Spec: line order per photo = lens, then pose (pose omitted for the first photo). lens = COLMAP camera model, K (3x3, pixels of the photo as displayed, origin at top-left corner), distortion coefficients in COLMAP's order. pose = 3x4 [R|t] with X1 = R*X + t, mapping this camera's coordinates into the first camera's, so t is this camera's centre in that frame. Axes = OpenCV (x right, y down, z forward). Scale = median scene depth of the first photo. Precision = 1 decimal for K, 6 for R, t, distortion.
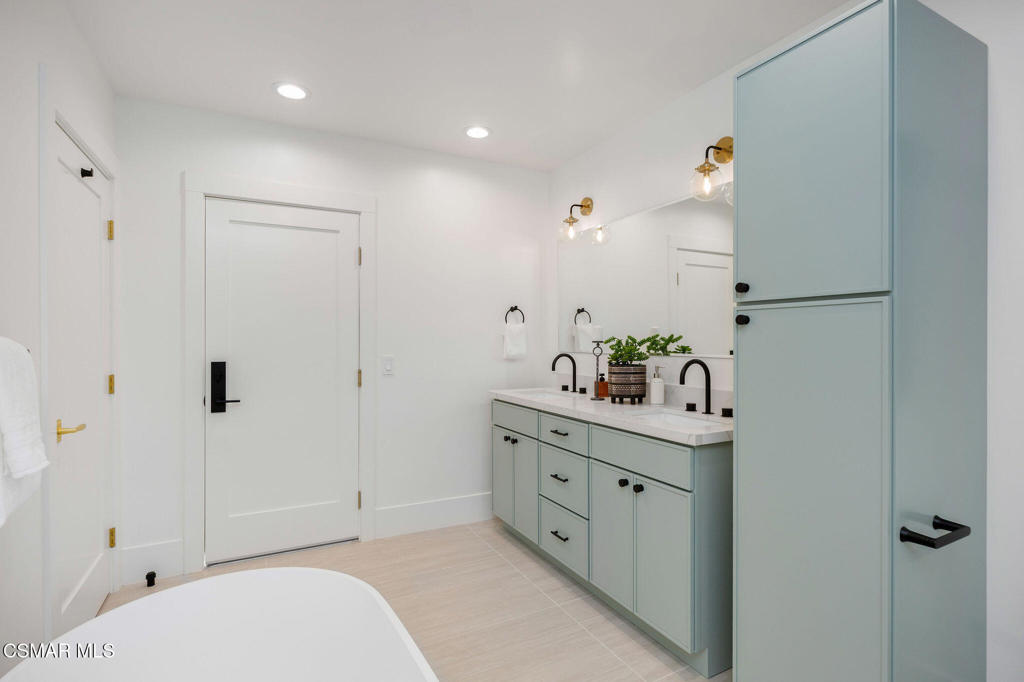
lens RADIAL K [[495.4, 0, 512.9], [0, 495.4, 340.7], [0, 0, 1]] dist [-0.000909, -0.000031]
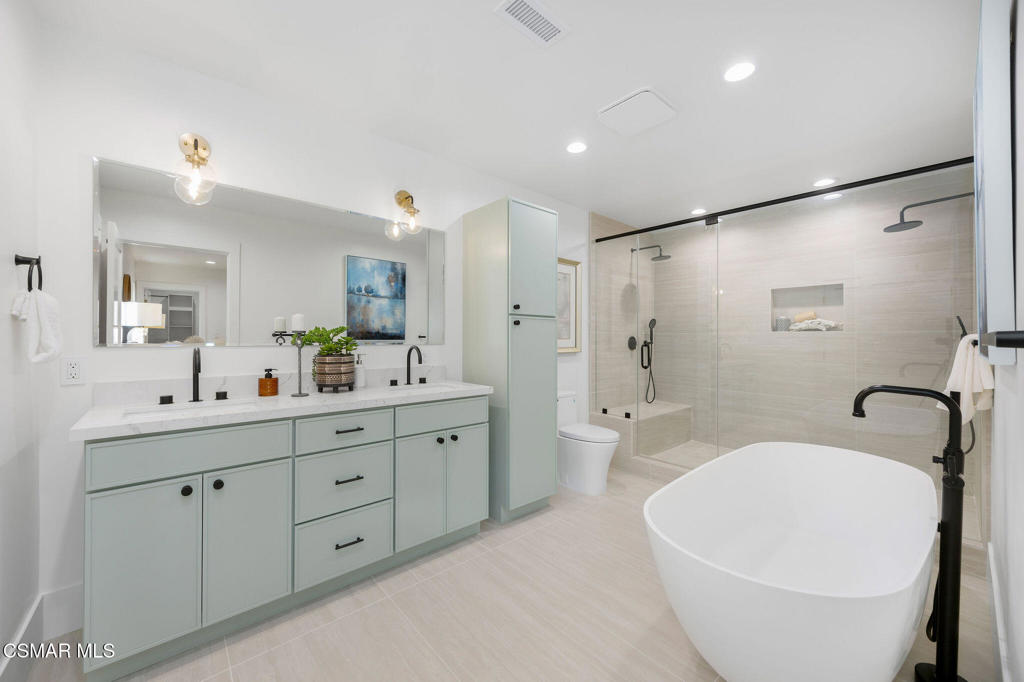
lens RADIAL K [[397.9, 0, 513.3], [0, 397.9, 337.0], [0, 0, 1]] dist [0.002833, 0.000586]
pose [[-0.250632, 0.004597, 0.968071, -0.726402], [-0.001181, 0.999987, -0.005054, 0.016246], [-0.968082, -0.002410, -0.250623, 0.929431]]
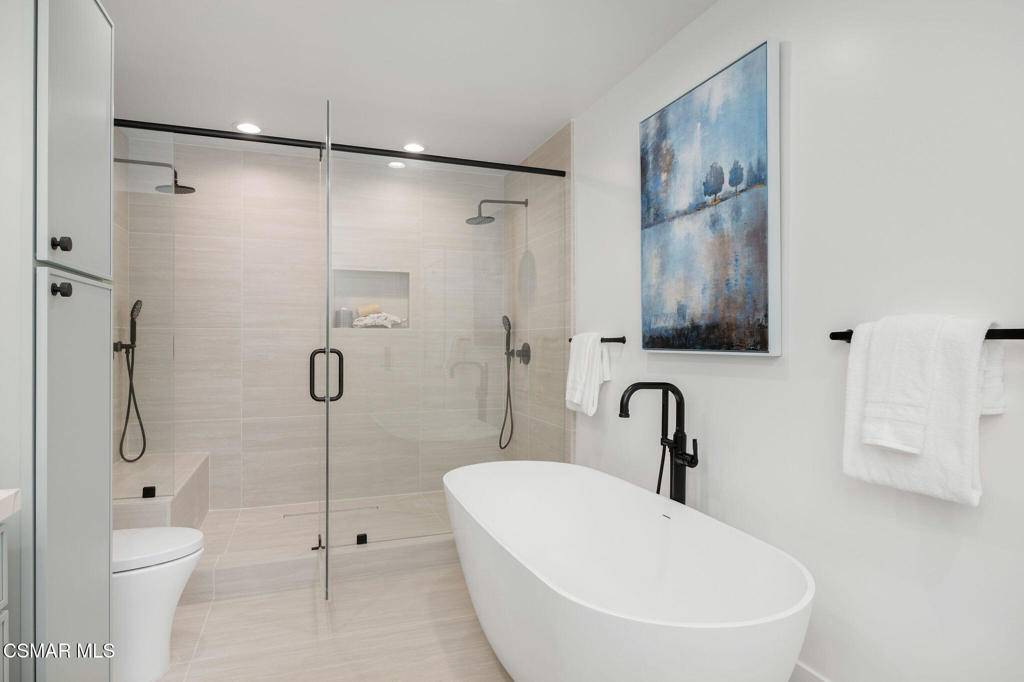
lens RADIAL K [[580.2, 0, 513.7], [0, 580.2, 341.3], [0, 0, 1]] dist [0.018036, -0.000258]
pose [[-0.992920, 0.003209, 0.118743, -0.176277], [0.003680, 0.999986, 0.003744, 0.019862], [-0.118729, 0.004154, -0.992918, 1.142893]]
